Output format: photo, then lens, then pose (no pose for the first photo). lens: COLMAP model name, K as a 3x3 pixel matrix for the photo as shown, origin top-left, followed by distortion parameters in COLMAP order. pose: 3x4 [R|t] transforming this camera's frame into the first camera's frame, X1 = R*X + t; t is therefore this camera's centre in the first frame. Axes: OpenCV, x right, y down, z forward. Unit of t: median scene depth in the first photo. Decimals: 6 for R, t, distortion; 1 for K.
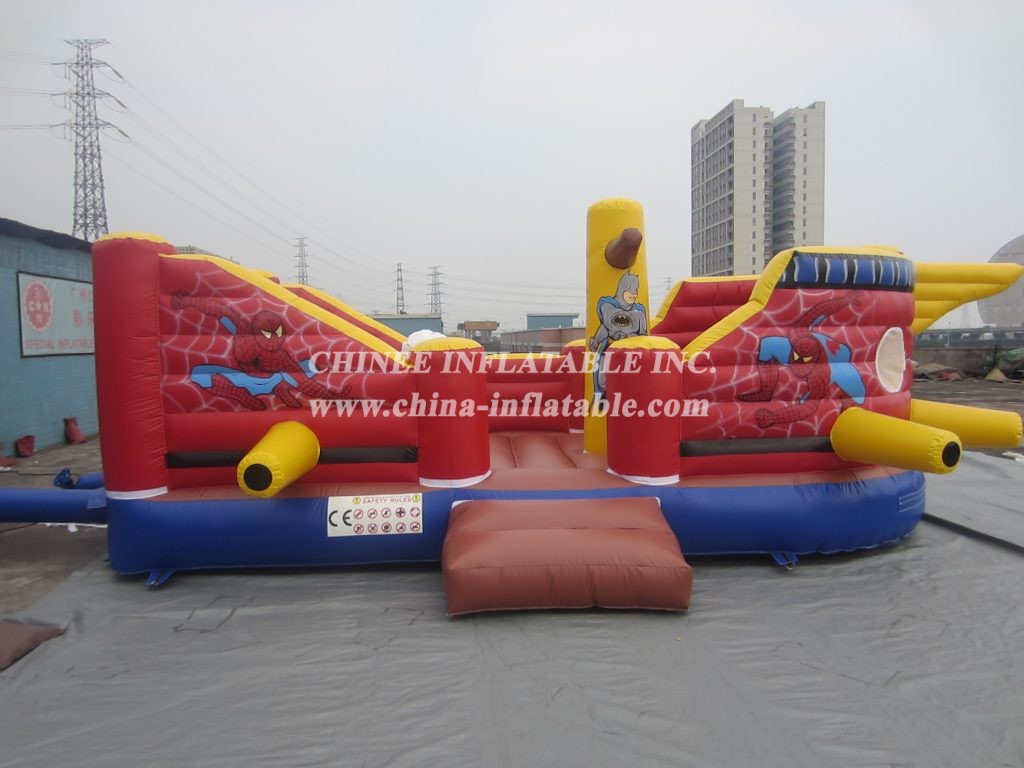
lens RADIAL K [[725.9, 0, 507.5], [0, 725.9, 453.0], [0, 0, 1]] dist [-0.063424, 0.020639]
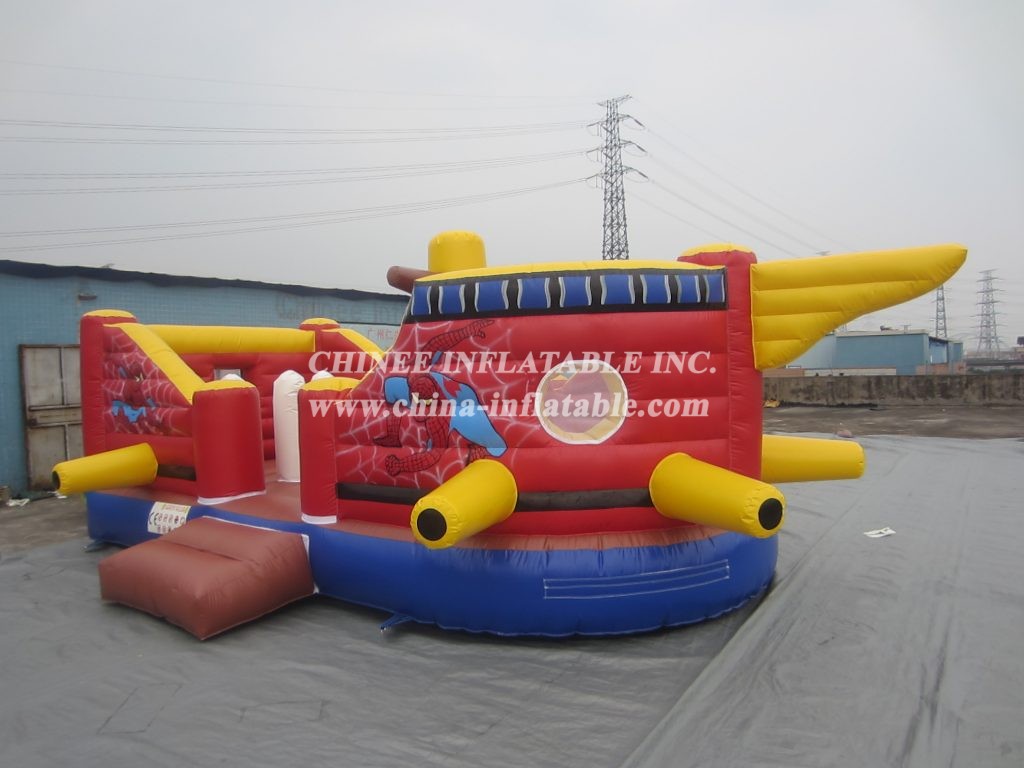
lens RADIAL K [[725.9, 0, 507.5], [0, 725.9, 453.0], [0, 0, 1]] dist [-0.063424, 0.020639]
pose [[0.782577, 0.059347, -0.619719, 1.038645], [-0.075746, 0.997127, -0.000163, -0.074439], [0.617929, 0.047069, 0.784824, 0.362170]]
